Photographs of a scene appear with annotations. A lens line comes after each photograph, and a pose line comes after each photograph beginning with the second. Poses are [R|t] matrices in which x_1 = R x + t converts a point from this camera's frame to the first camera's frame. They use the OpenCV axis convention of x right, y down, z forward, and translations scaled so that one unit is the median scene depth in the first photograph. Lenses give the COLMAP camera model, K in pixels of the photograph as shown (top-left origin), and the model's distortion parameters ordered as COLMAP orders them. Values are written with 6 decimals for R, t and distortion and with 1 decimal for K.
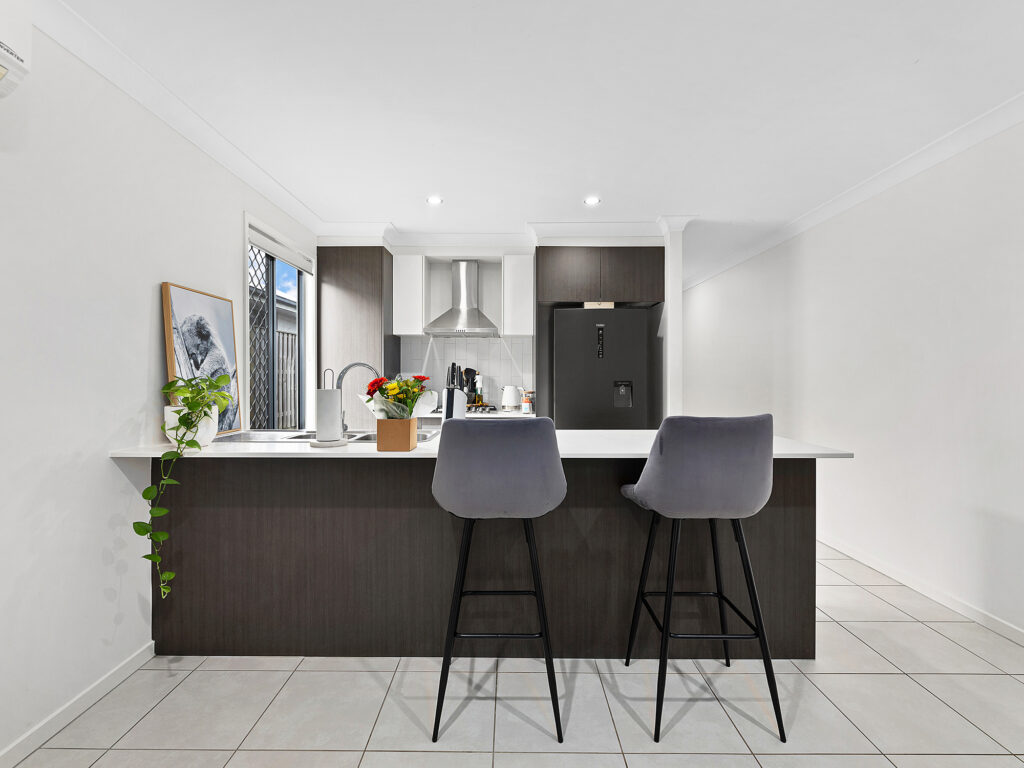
lens RADIAL K [[481.7, 0, 512.0], [0, 481.7, 384.0], [0, 0, 1]] dist [-0.000822, -0.000138]
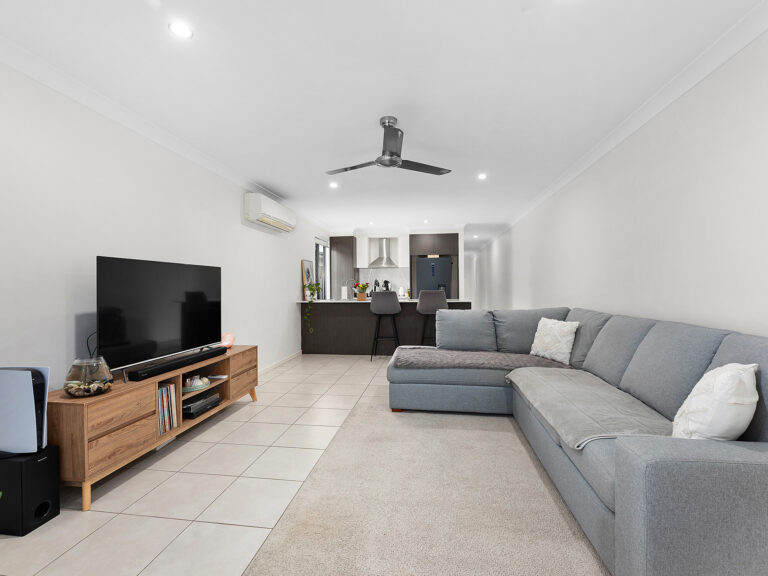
lens RADIAL K [[361.3, 0, 384.0], [0, 361.3, 288.0], [0, 0, 1]] dist [-0.000822, -0.000138]
pose [[0.990084, -0.009593, -0.140150, 0.185405], [0.008115, 0.999905, -0.011111, 0.030138], [0.140243, 0.009863, 0.990068, -0.977122]]
